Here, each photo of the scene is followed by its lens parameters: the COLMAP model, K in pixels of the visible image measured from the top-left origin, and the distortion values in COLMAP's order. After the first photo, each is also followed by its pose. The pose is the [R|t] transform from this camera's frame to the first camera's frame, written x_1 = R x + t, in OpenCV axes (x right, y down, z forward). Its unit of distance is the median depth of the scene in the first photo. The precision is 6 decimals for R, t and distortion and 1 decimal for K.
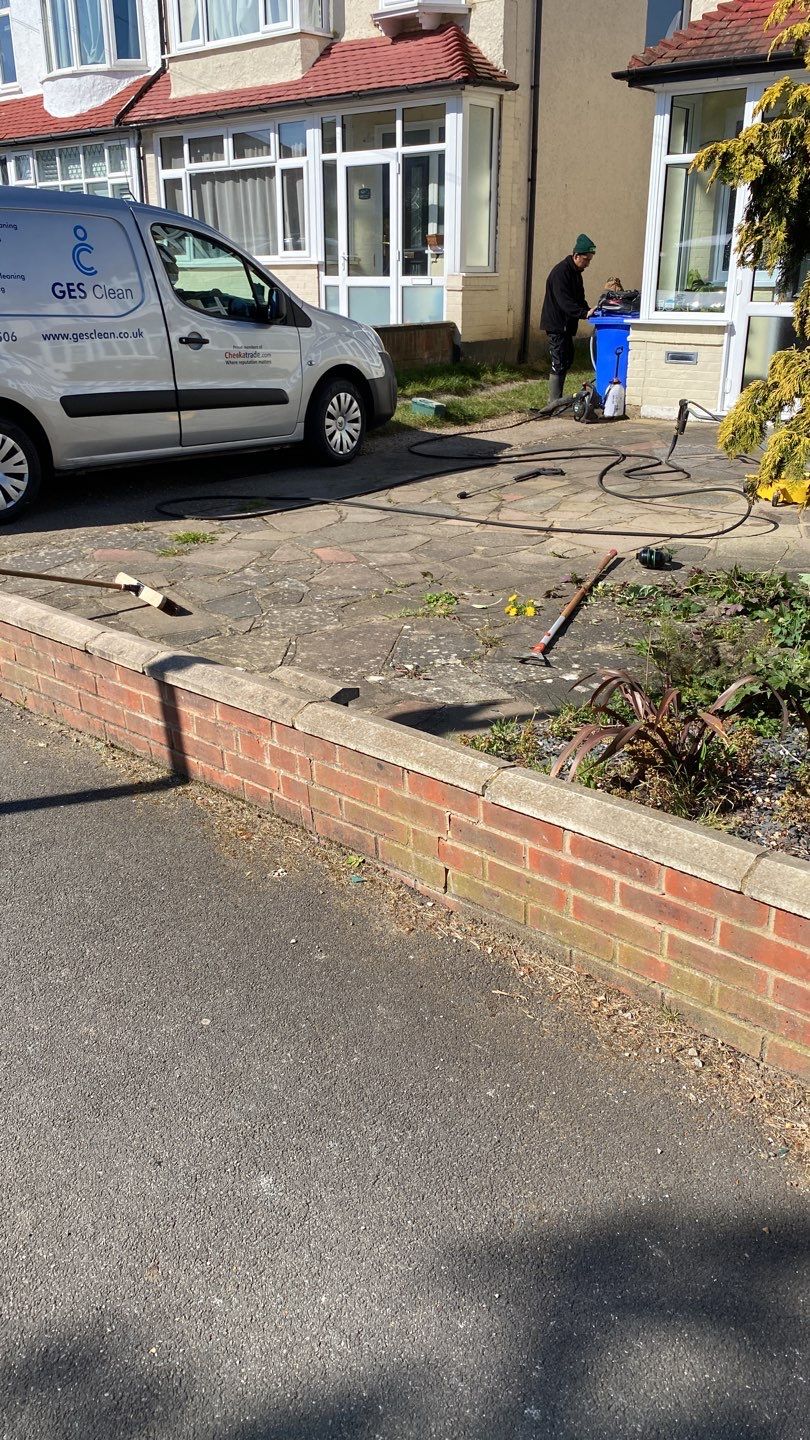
lens RADIAL K [[1182.2, 0, 405.0], [0, 1182.2, 720.0], [0, 0, 1]] dist [0.146588, -0.278000]
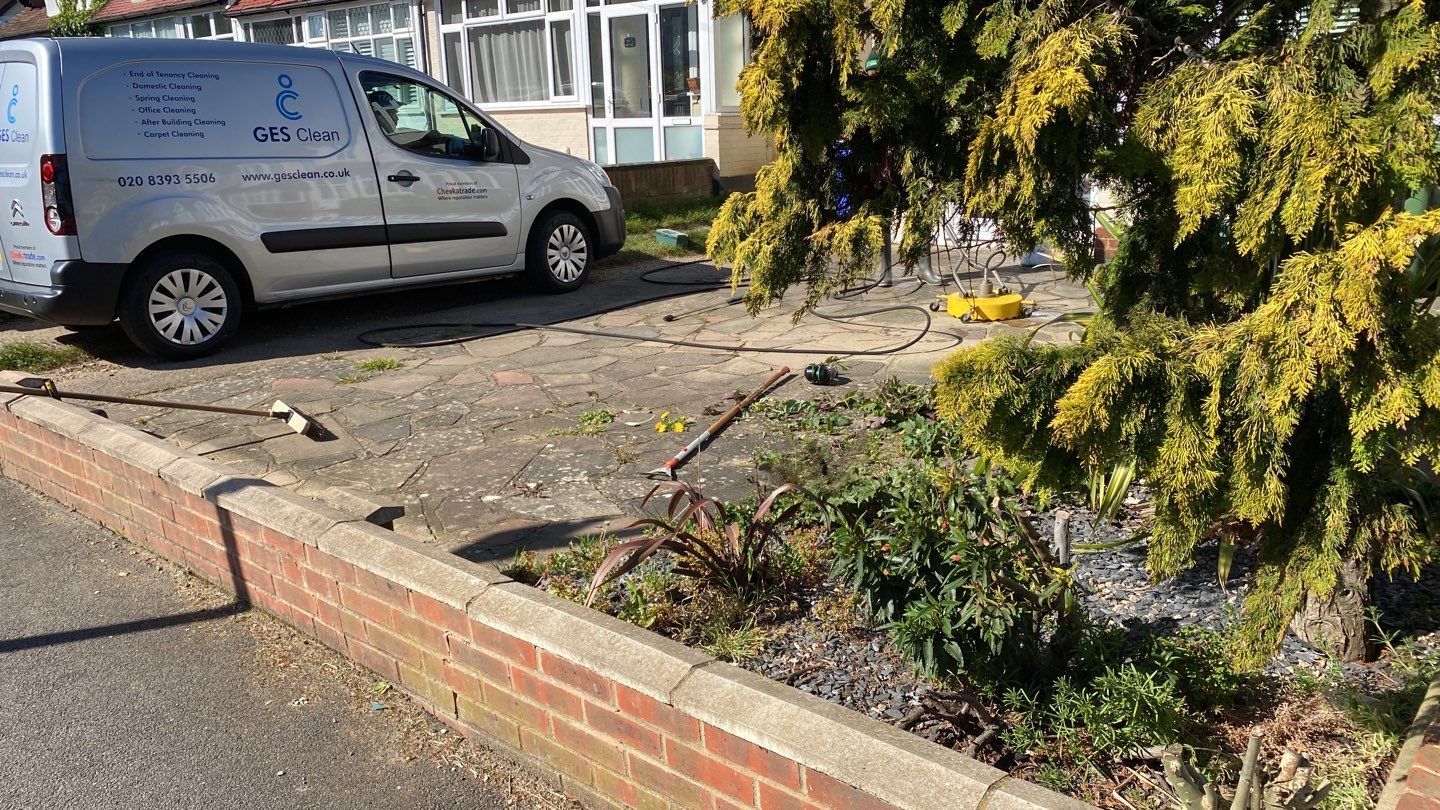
lens RADIAL K [[1171.1, 0, 720.0], [0, 1171.1, 405.0], [0, 0, 1]] dist [0.233344, -0.629939]
pose [[0.999698, -0.023598, -0.006805, 0.117459], [0.022636, 0.992818, -0.117478, 0.005628], [0.009528, 0.117288, 0.993052, 0.006501]]
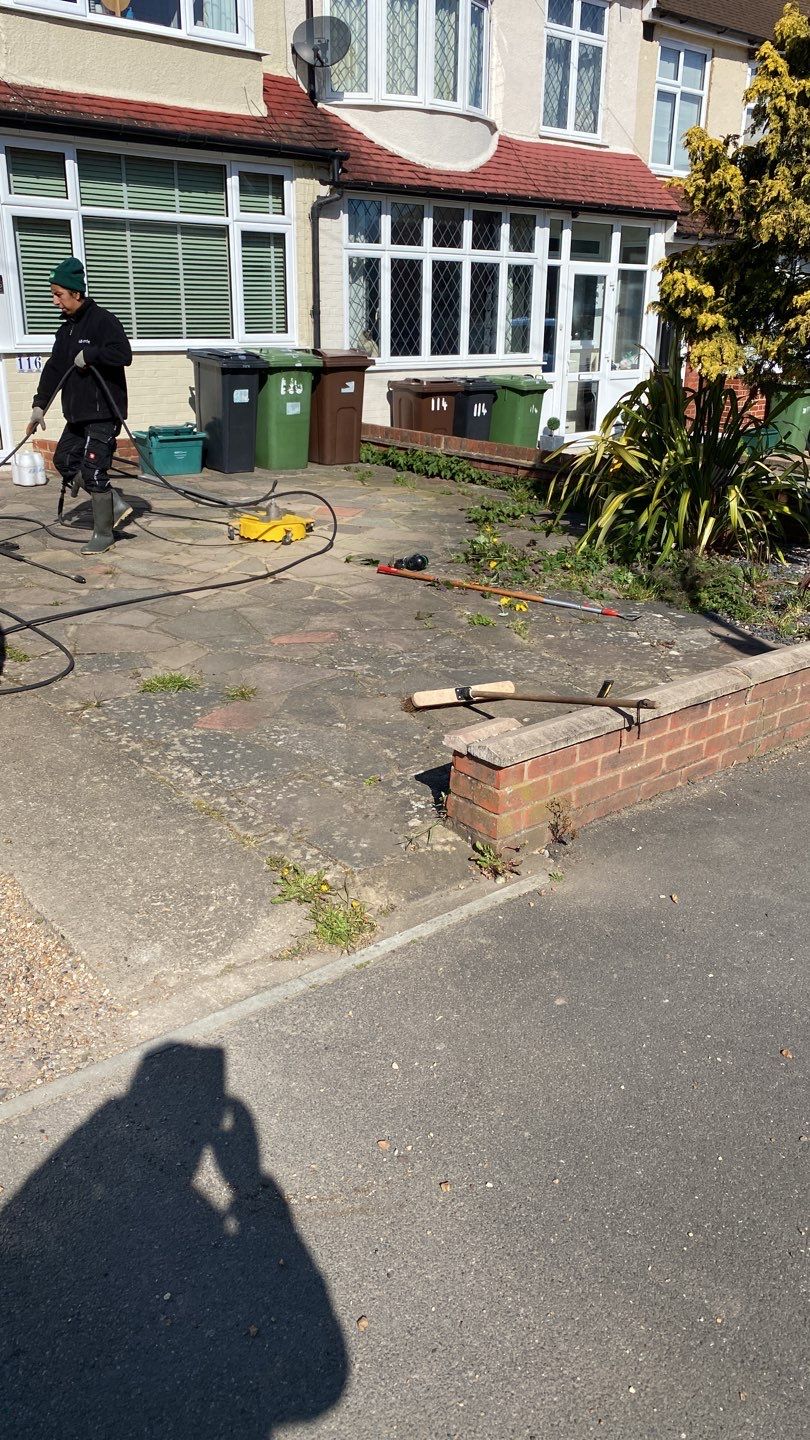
lens RADIAL K [[1171.1, 0, 405.0], [0, 1171.1, 720.0], [0, 0, 1]] dist [0.233344, -0.629939]
pose [[0.099561, -0.335209, 0.936869, -0.903116], [0.325484, 0.900720, 0.287686, -0.304814], [-0.940291, 0.276293, 0.198781, 0.699888]]
